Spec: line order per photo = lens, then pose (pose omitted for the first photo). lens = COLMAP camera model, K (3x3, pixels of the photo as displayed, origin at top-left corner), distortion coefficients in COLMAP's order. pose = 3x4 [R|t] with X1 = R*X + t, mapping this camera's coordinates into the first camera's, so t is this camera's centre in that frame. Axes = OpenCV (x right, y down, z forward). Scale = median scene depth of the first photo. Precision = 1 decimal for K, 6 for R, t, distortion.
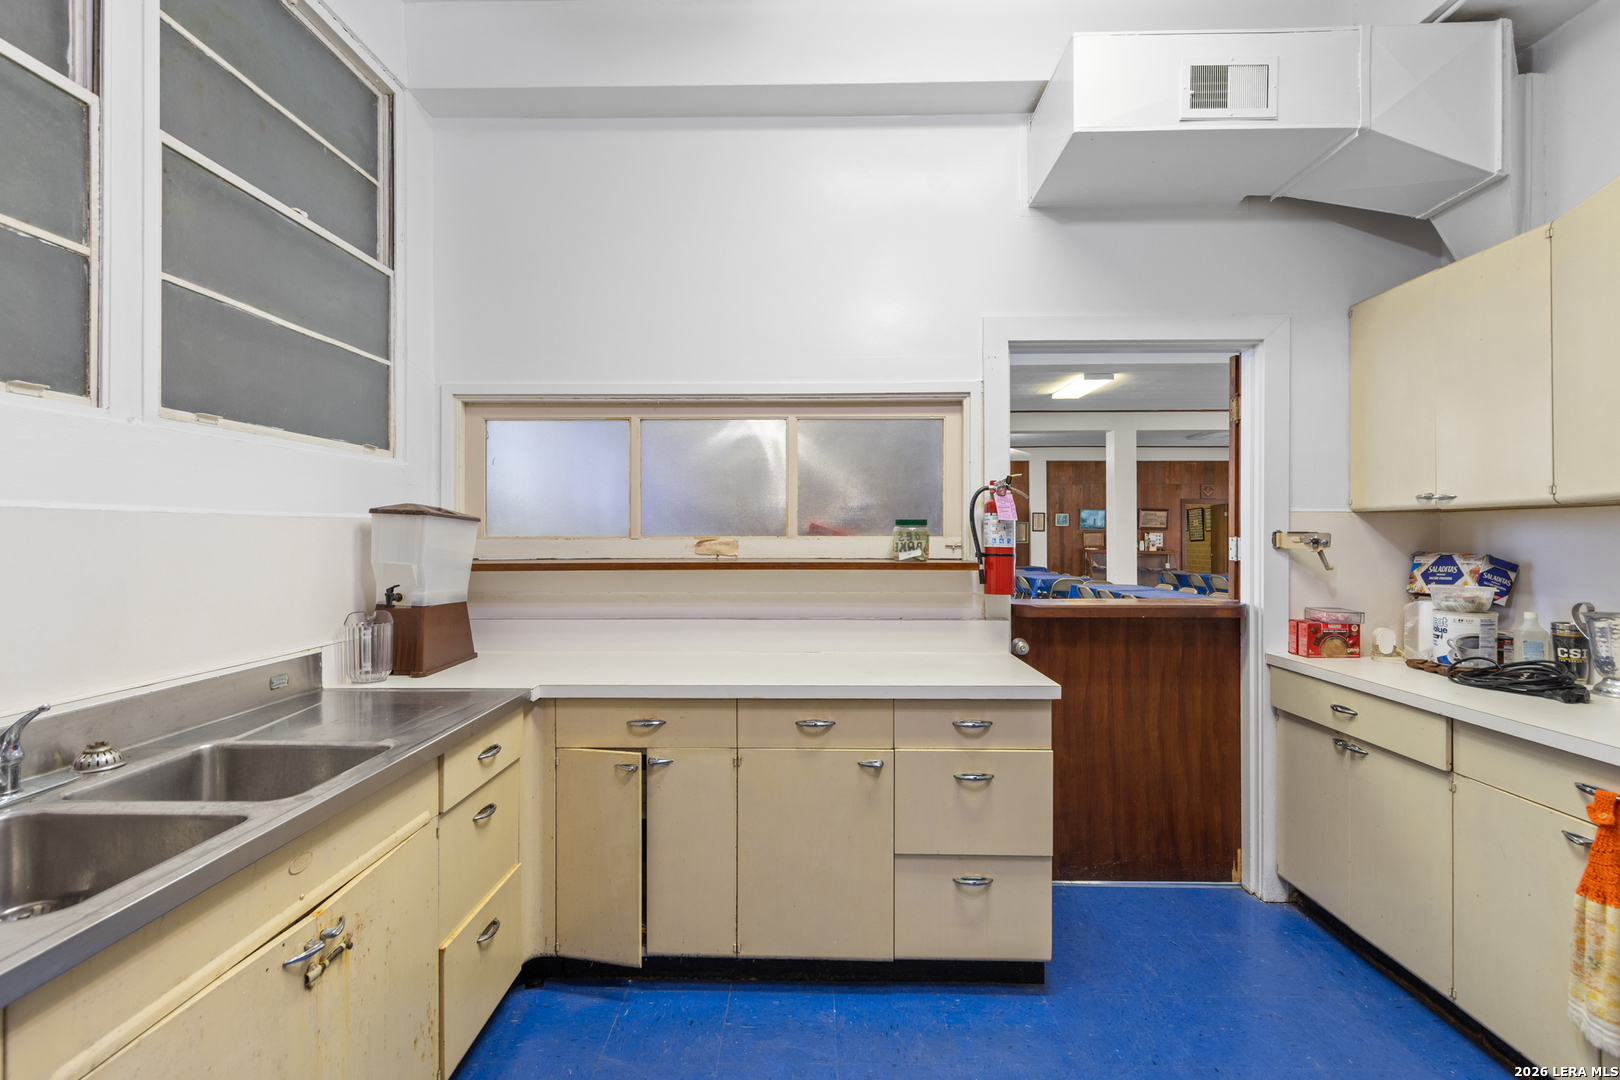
lens RADIAL K [[779.8, 0, 810.0], [0, 779.8, 540.0], [0, 0, 1]] dist [0.000292, 0.000060]
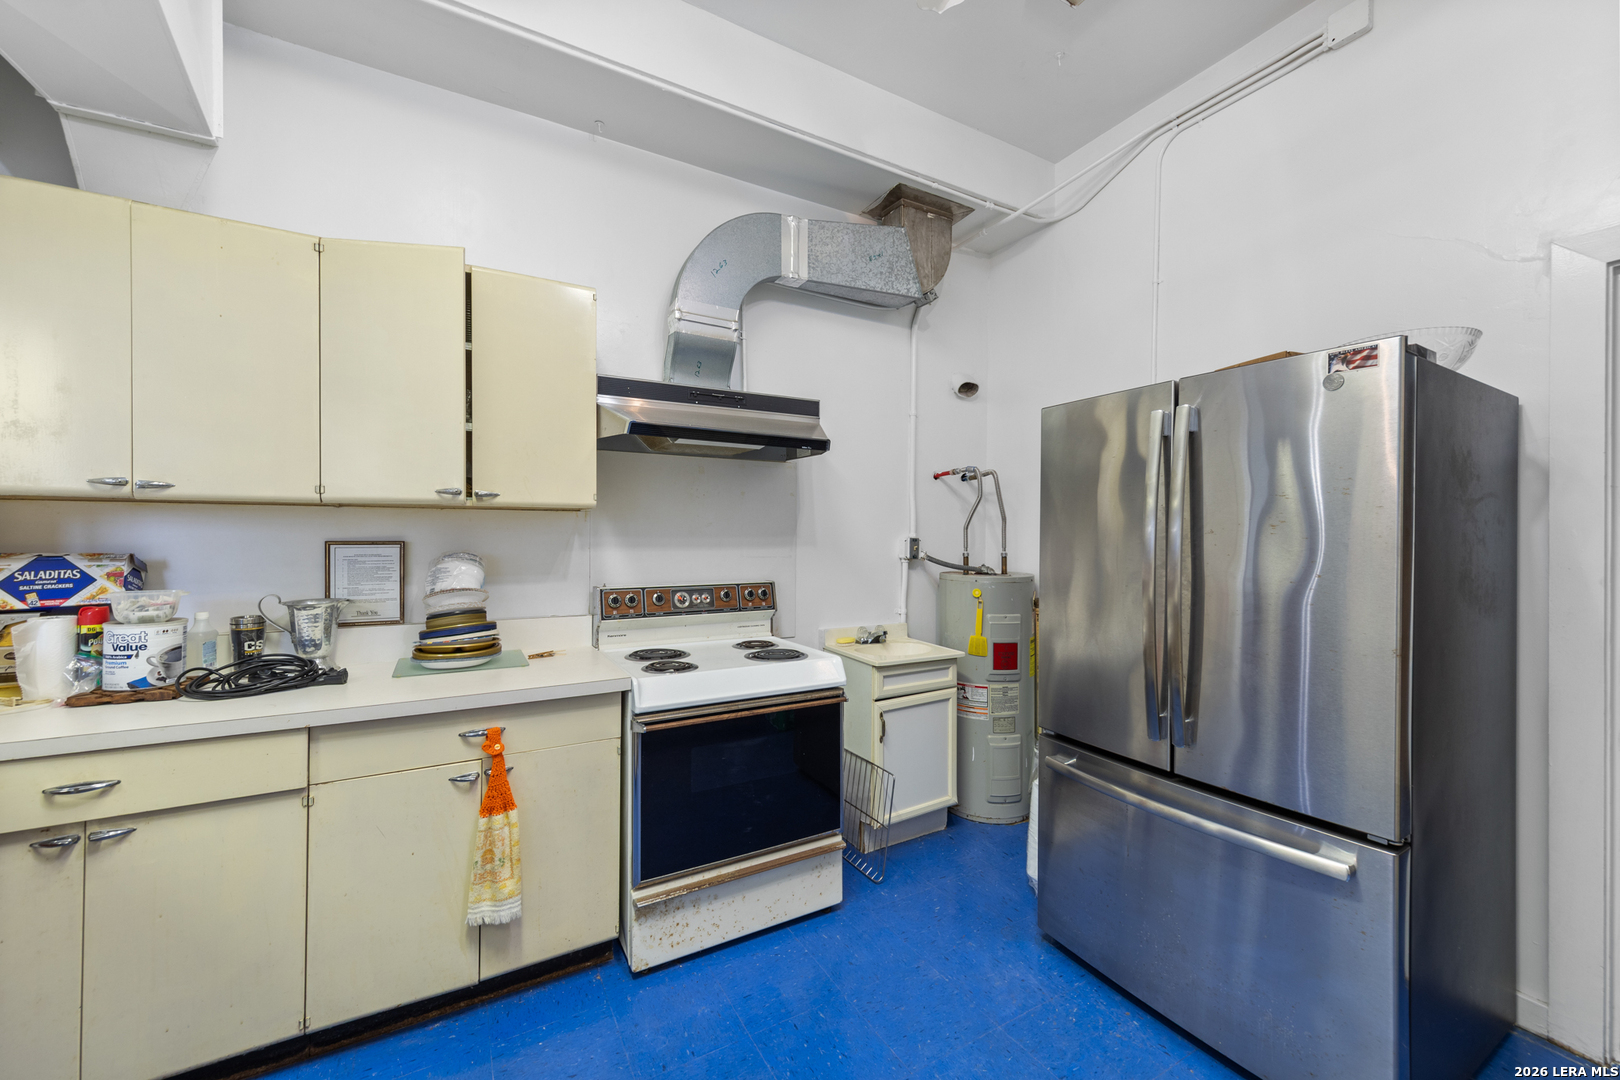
lens RADIAL K [[615.6, 0, 805.6], [0, 615.6, 535.7], [0, 0, 1]] dist [-0.000273, -0.000059]
pose [[-0.493936, -0.003704, 0.869490, -0.089077], [-0.000261, 0.999992, 0.004112, -0.003956], [-0.869498, 0.001804, -0.493933, 0.685127]]
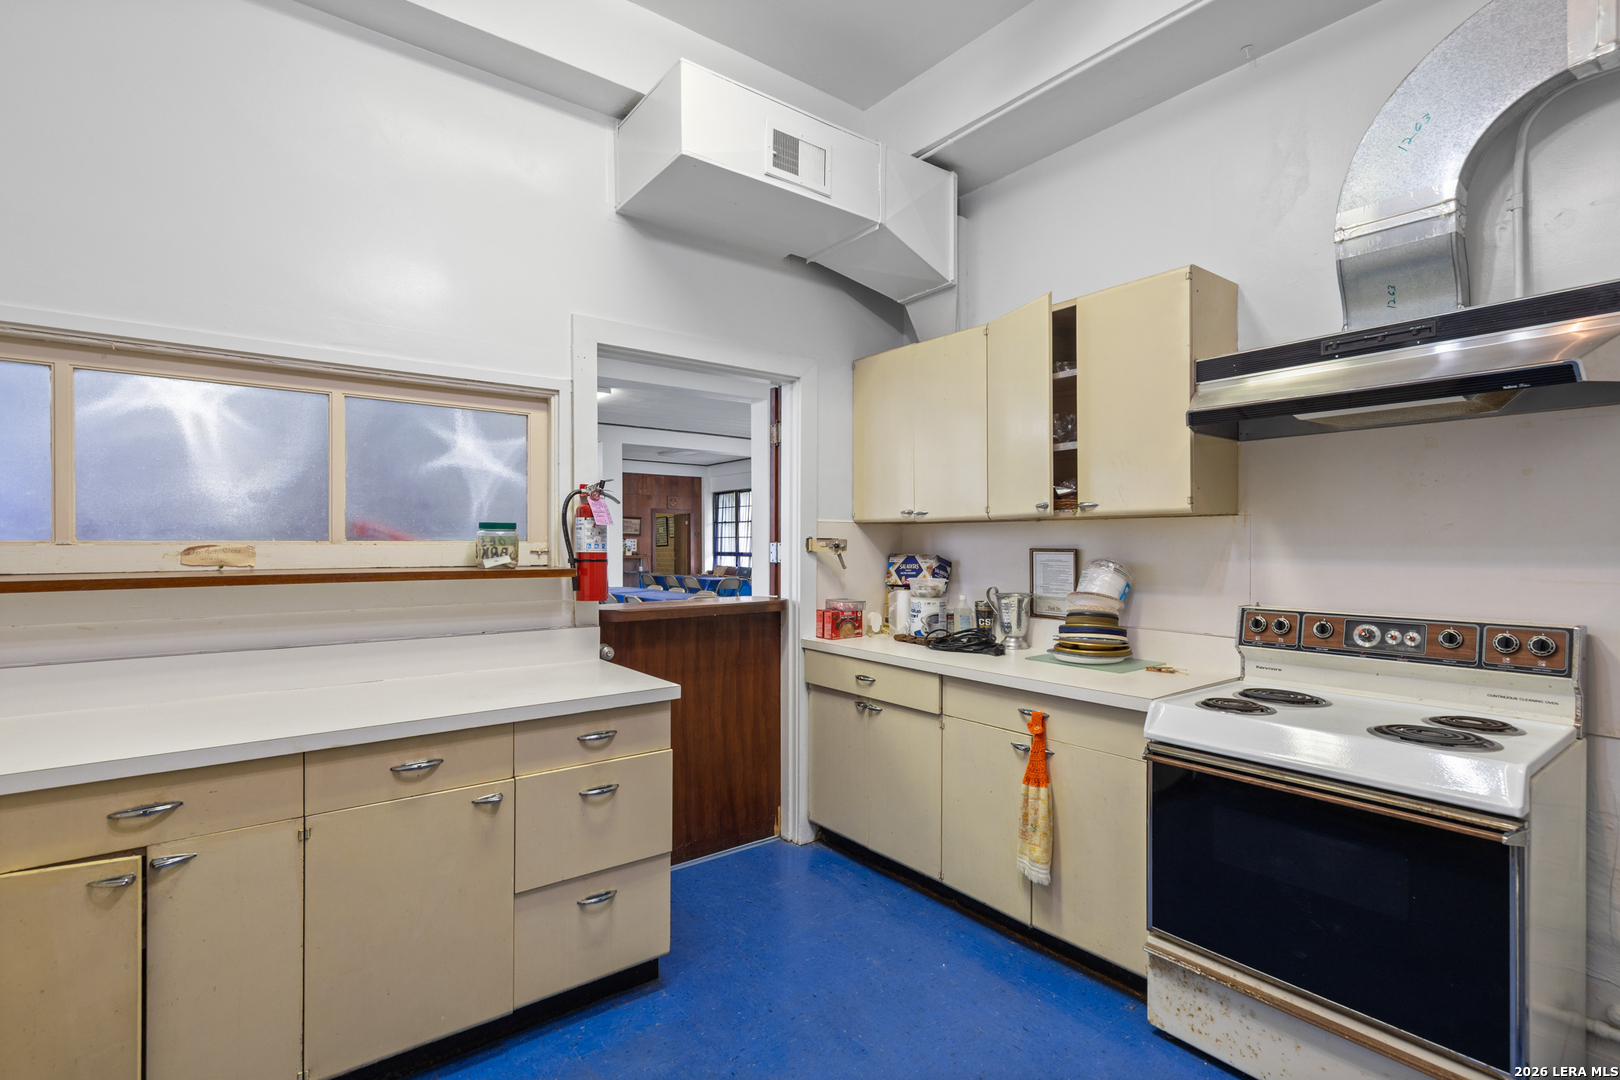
lens RADIAL K [[755.9, 0, 814.4], [0, 755.9, 550.5], [0, 0, 1]] dist [0.001926, 0.000229]
pose [[0.776230, -0.006053, 0.630421, -0.149190], [0.001783, 0.999971, 0.007405, 0.000080], [-0.630447, -0.004624, 0.776218, 0.091873]]
